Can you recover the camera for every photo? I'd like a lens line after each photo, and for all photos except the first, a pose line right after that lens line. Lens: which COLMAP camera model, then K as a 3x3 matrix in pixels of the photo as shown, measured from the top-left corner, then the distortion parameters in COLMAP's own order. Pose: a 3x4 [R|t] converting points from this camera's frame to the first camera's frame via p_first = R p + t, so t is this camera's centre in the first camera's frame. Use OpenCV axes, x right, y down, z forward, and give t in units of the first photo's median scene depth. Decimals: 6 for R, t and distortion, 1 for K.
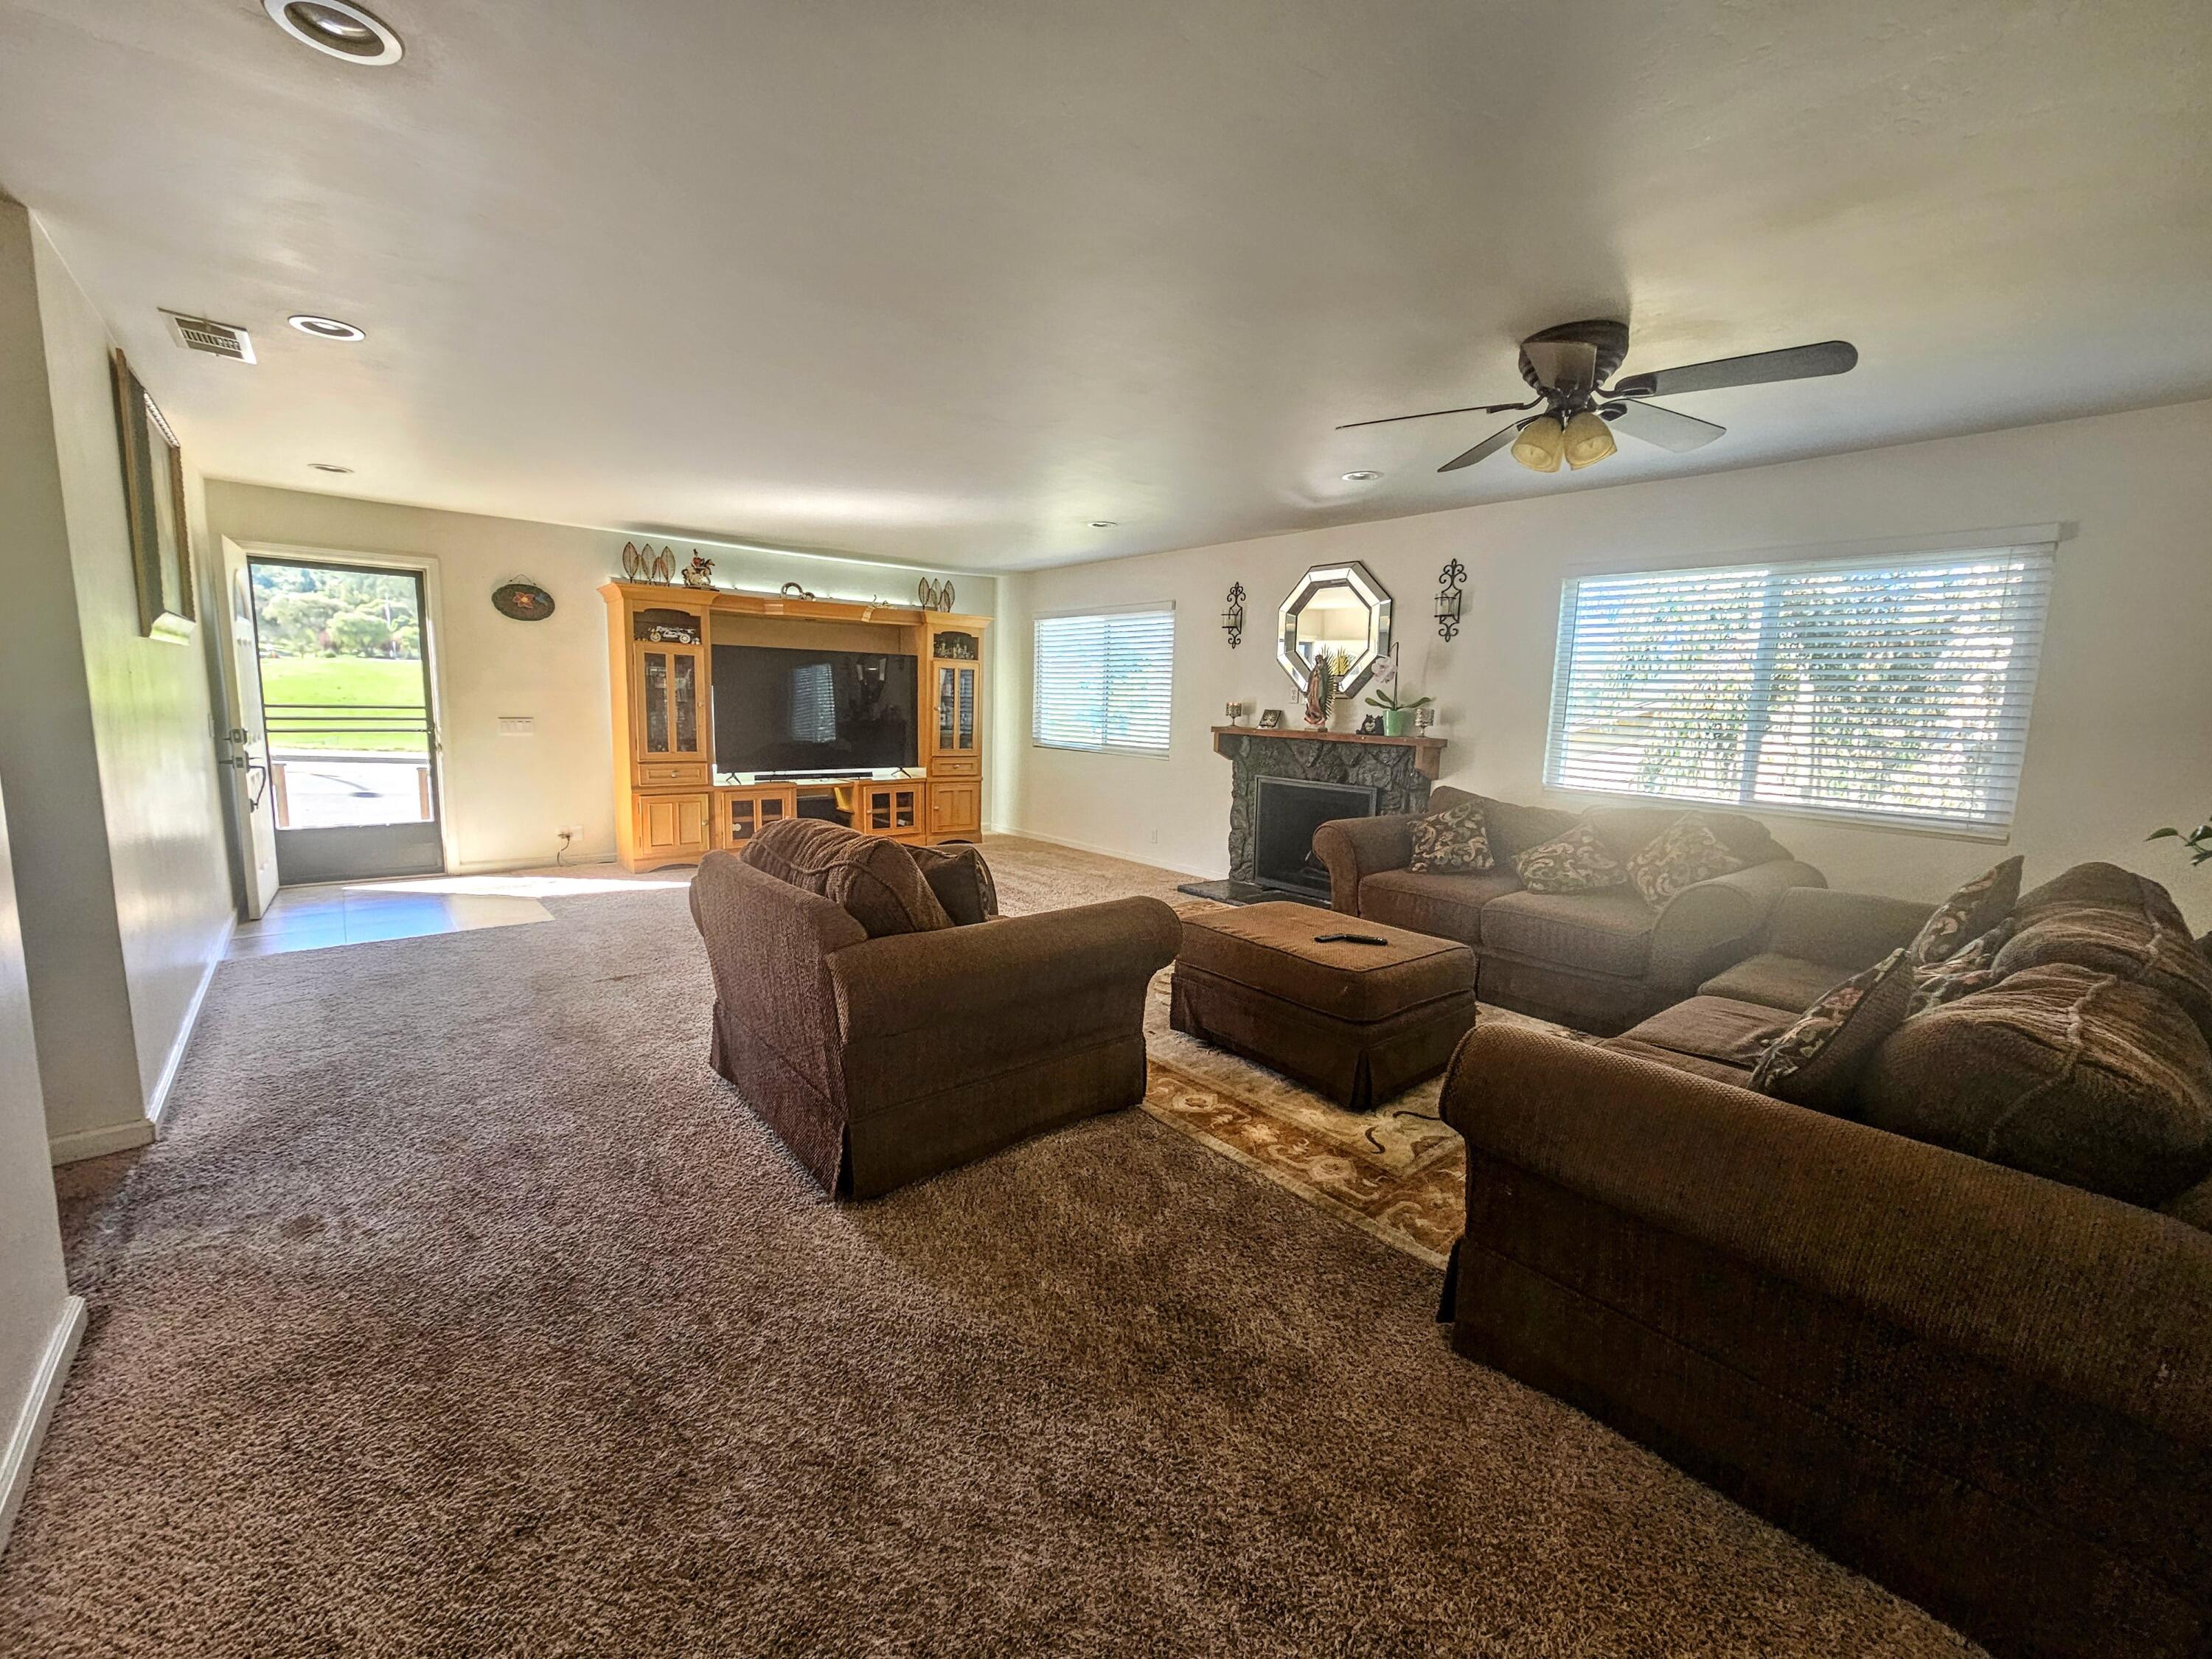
lens RADIAL K [[908.0, 0, 1097.3], [0, 908.0, 813.3], [0, 0, 1]] dist [0.000734, 0.000176]
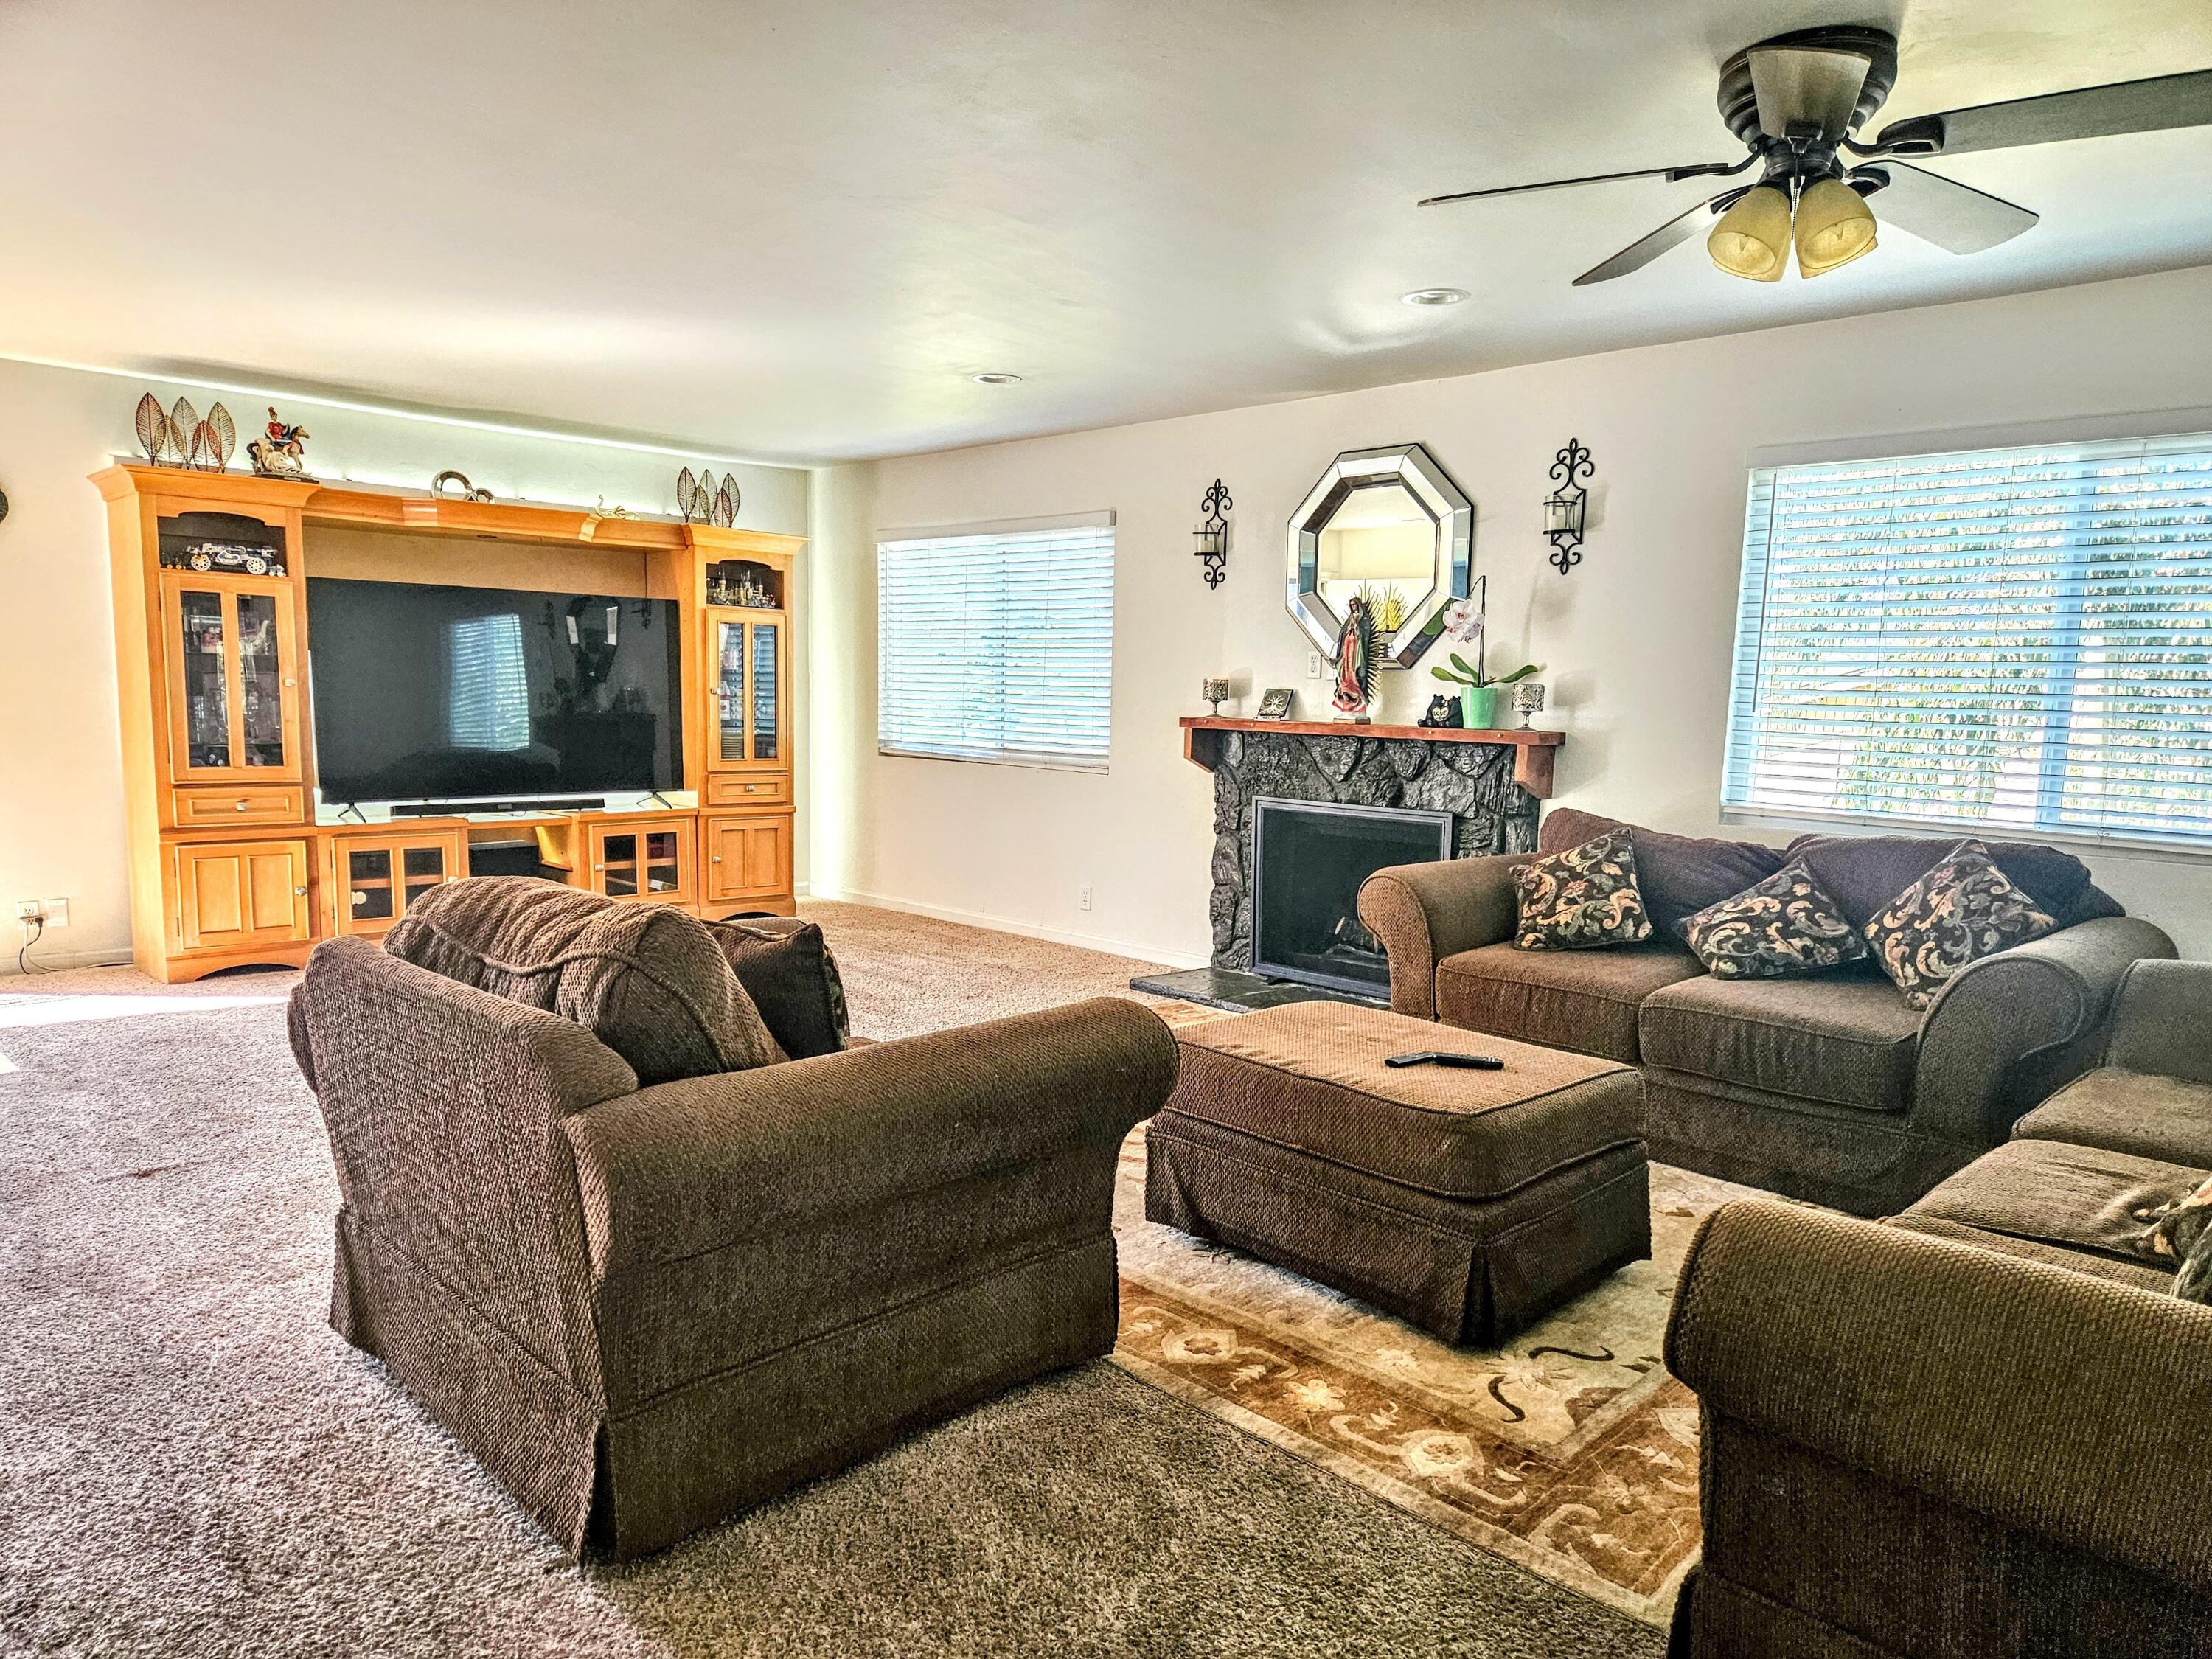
lens RADIAL K [[1472.1, 0, 1107.5], [0, 1472.1, 863.8], [0, 0, 1]] dist [0.063588, -0.046156]
pose [[0.995482, -0.016685, 0.093470, -0.022495], [0.016751, 0.999860, 0.000080, 0.002658], [-0.093458, 0.001486, 0.995622, 0.029890]]
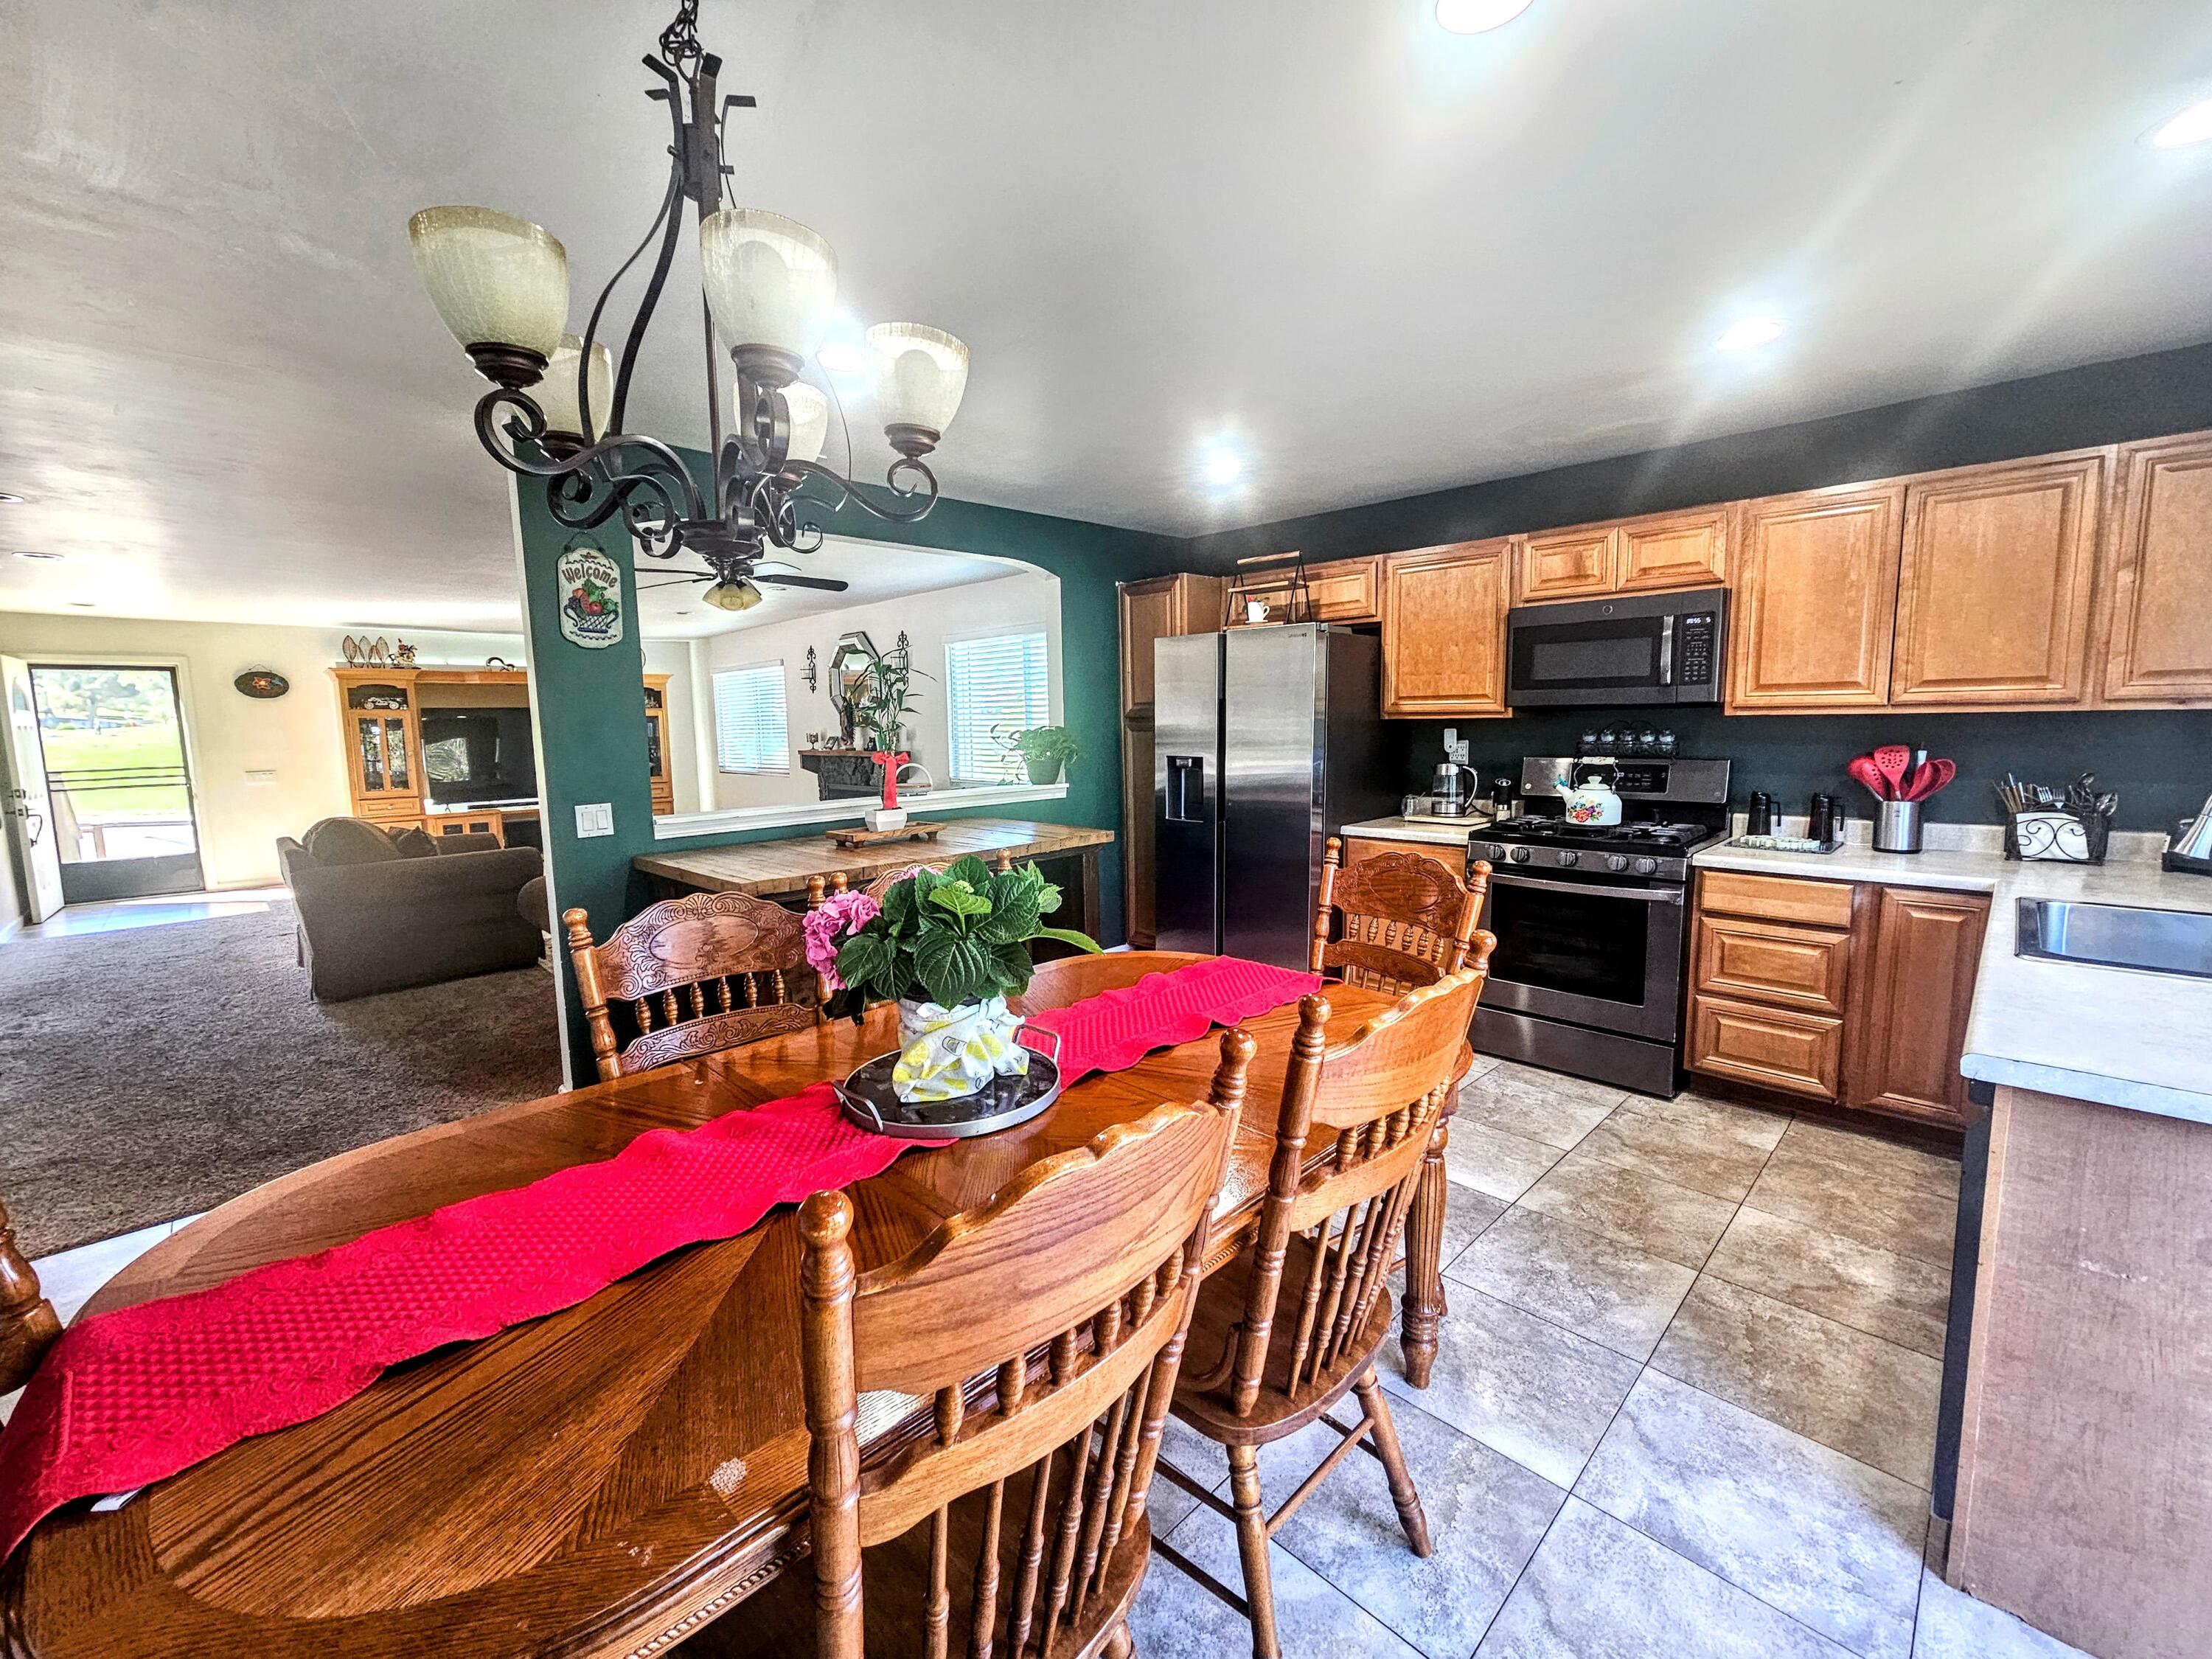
lens RADIAL K [[908.0, 0, 1113.7], [0, 908.0, 824.0], [0, 0, 1]] dist [0.000734, 0.000176]
pose [[0.995466, -0.059218, 0.074437, 0.675489], [0.059999, 0.998164, -0.008295, 0.078172], [-0.073809, 0.012724, 0.997191, -0.567611]]
